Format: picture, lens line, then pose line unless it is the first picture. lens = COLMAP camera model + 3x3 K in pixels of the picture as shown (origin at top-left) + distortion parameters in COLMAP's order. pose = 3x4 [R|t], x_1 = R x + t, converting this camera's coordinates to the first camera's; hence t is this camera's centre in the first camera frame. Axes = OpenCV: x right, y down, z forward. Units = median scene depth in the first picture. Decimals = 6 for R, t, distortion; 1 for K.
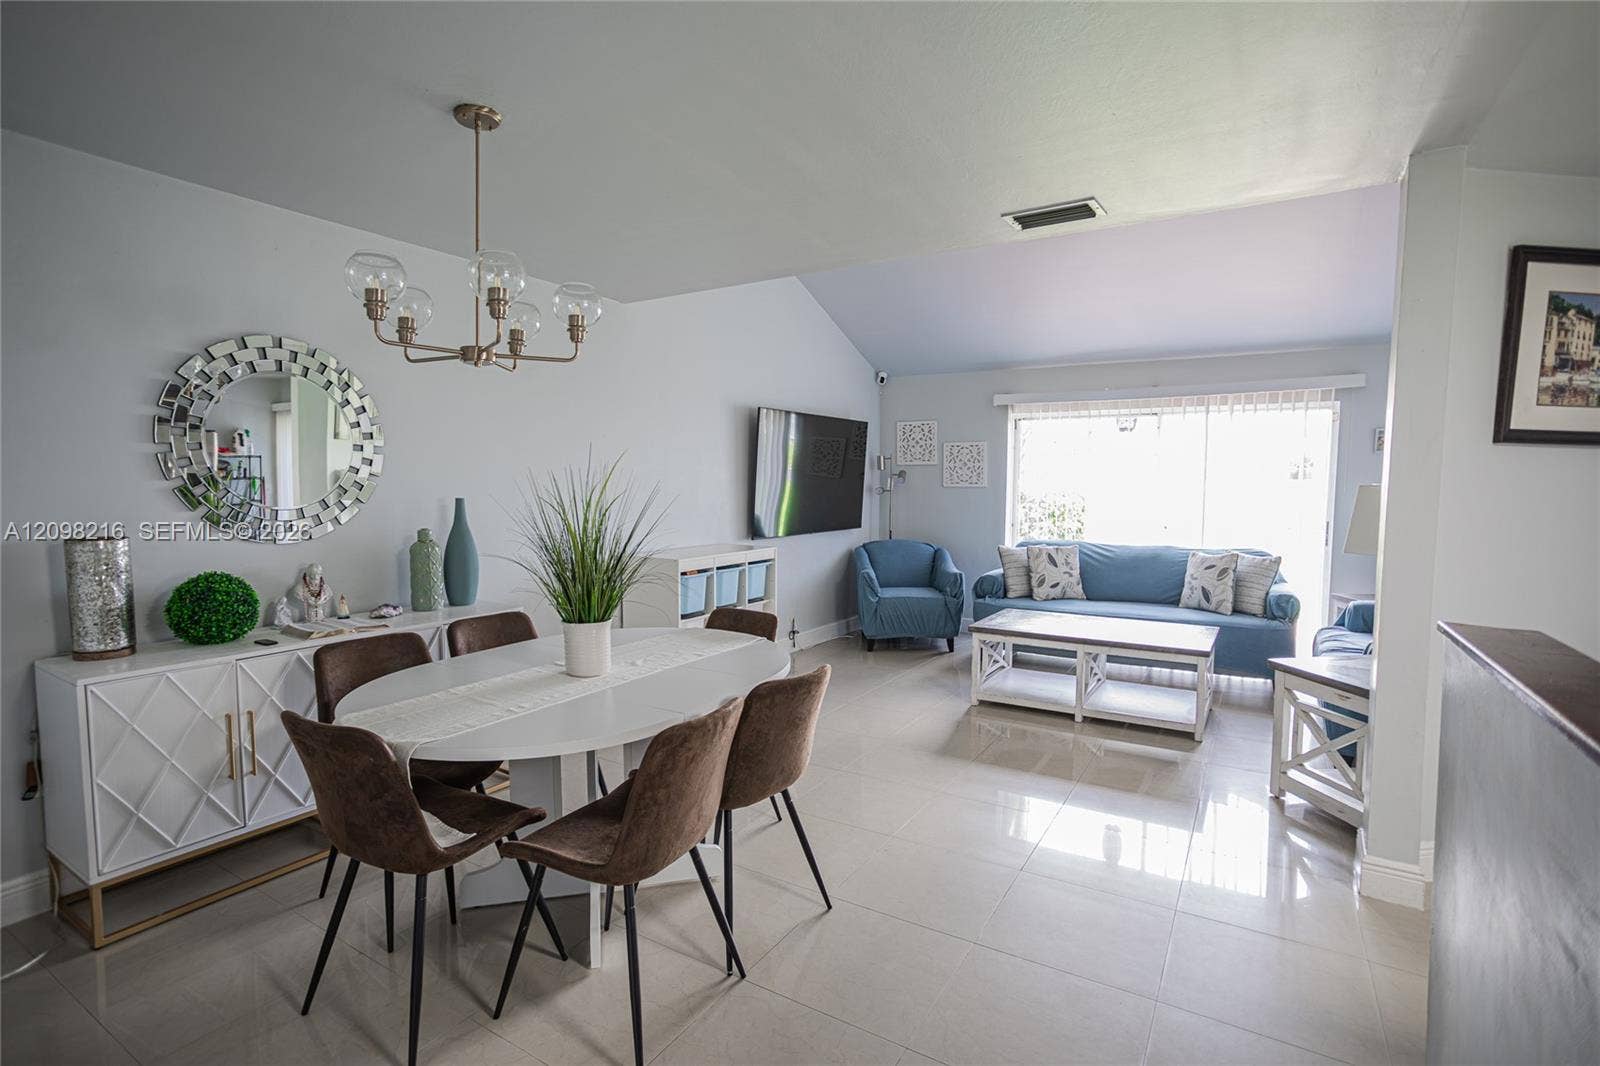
lens RADIAL K [[772.3, 0, 789.9], [0, 772.3, 534.4], [0, 0, 1]] dist [-0.033110, 0.000688]
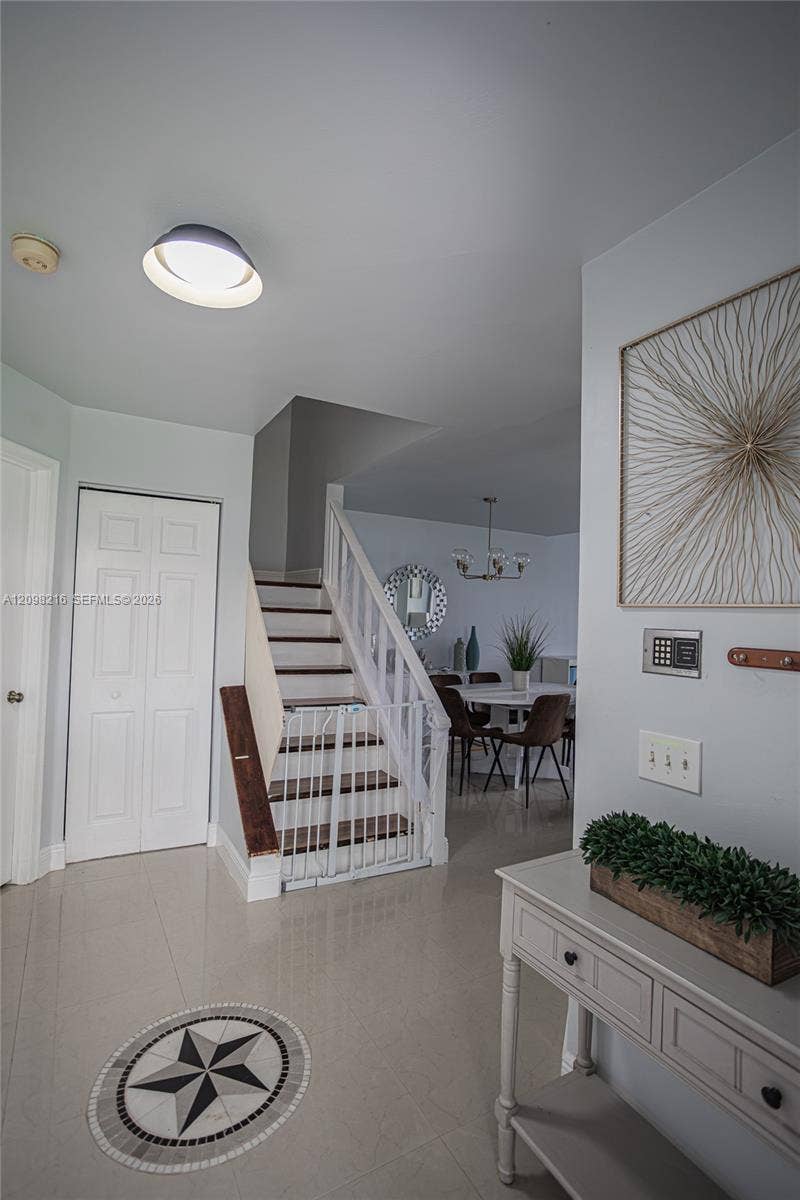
lens RADIAL K [[579.2, 0, 393.1], [0, 579.2, 598.5], [0, 0, 1]] dist [-0.033110, 0.000688]
pose [[0.874649, 0.007741, -0.484695, 0.158440], [-0.062714, 0.993277, -0.097305, 0.040882], [0.480683, 0.115505, 0.869254, -0.491446]]
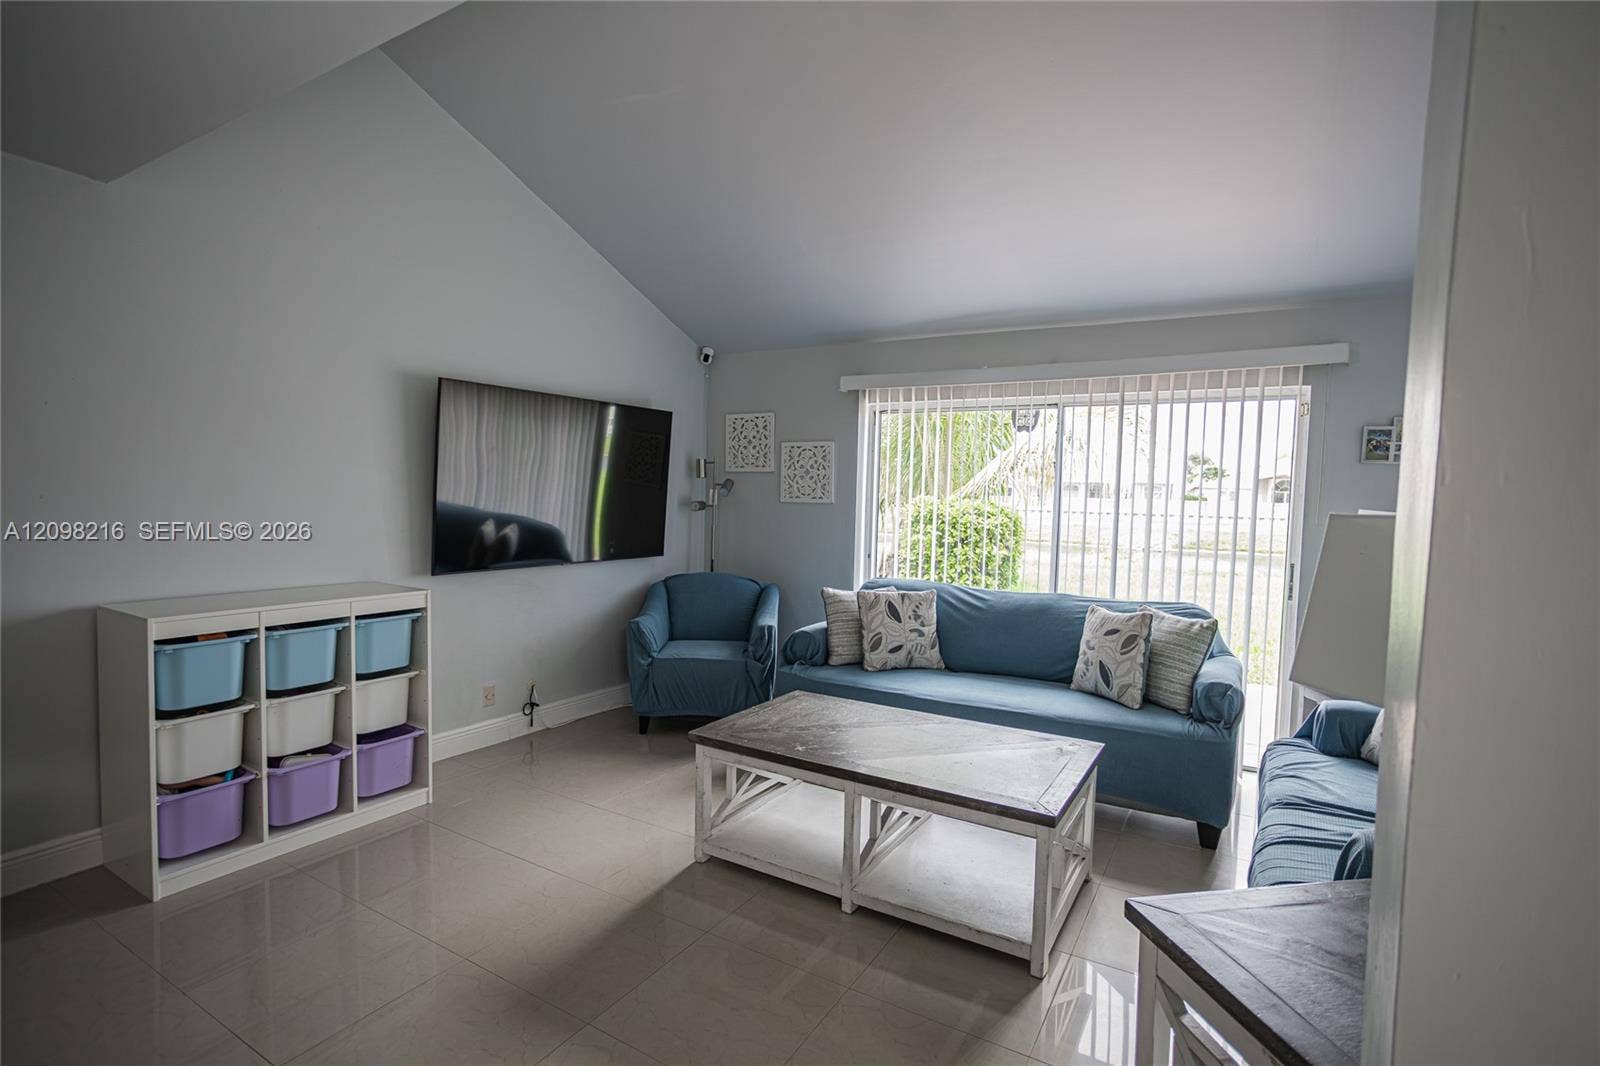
lens RADIAL K [[772.3, 0, 792.5], [0, 772.3, 528.4], [0, 0, 1]] dist [-0.033110, 0.000688]
pose [[0.999680, 0.020691, 0.014540, 0.264325], [-0.020316, 0.999470, -0.025446, -0.023634], [-0.015059, 0.025143, 0.999570, 0.344321]]
